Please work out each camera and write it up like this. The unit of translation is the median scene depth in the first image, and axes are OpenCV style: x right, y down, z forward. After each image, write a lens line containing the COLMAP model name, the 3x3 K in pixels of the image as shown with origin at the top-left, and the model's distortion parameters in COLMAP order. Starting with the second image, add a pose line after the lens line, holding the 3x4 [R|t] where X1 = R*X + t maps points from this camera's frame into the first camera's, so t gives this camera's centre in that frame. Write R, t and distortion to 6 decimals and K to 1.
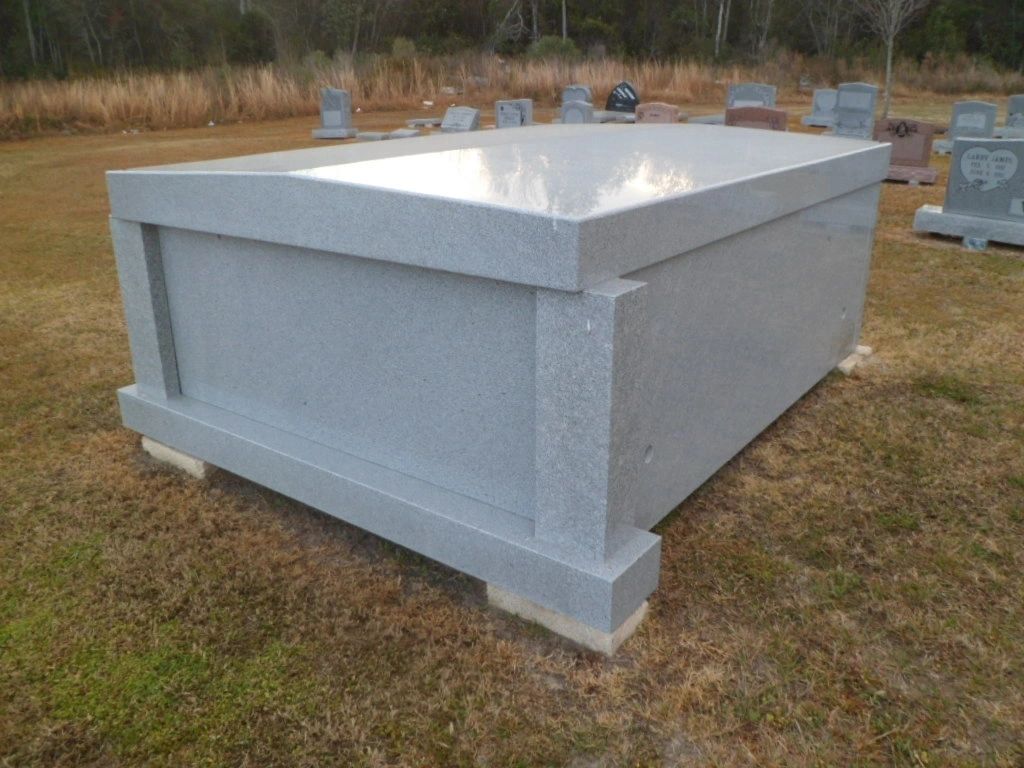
lens RADIAL K [[815.7, 0, 512.0], [0, 815.7, 384.0], [0, 0, 1]] dist [-0.077166, 0.010377]
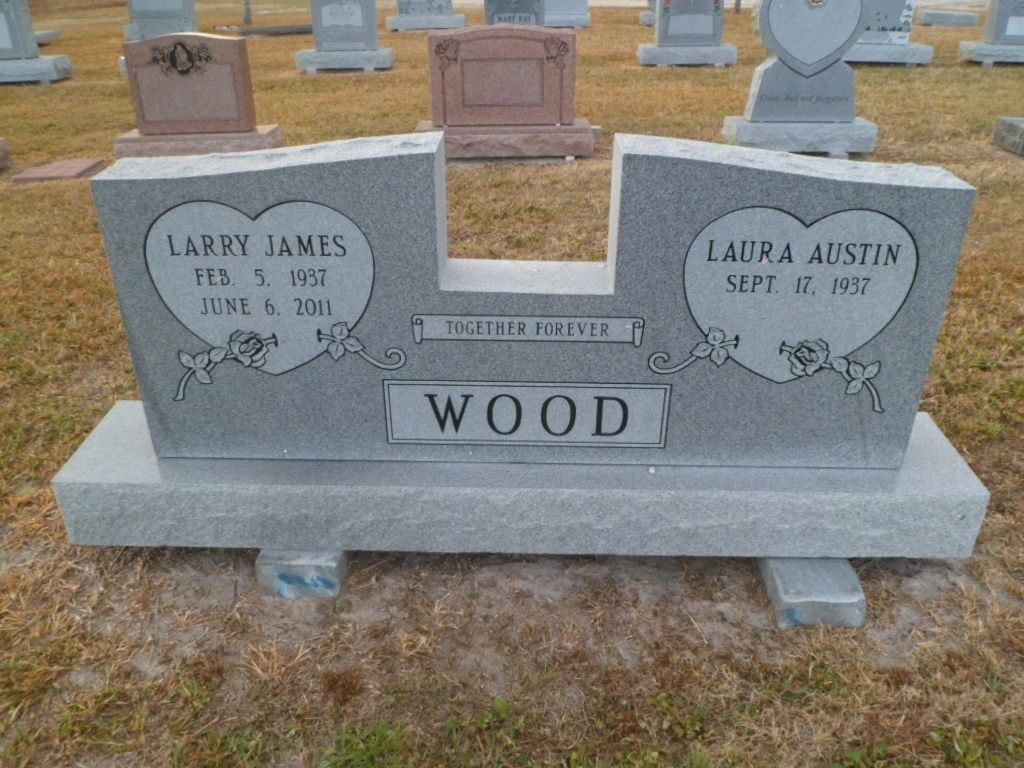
lens RADIAL K [[798.0, 0, 512.0], [0, 798.0, 384.0], [0, 0, 1]] dist [-0.098069, 0.005235]
pose [[0.797709, -0.296134, 0.525324, 0.524122], [0.224624, 0.954347, 0.196888, -0.271818], [-0.559647, -0.039059, 0.827810, 0.755749]]
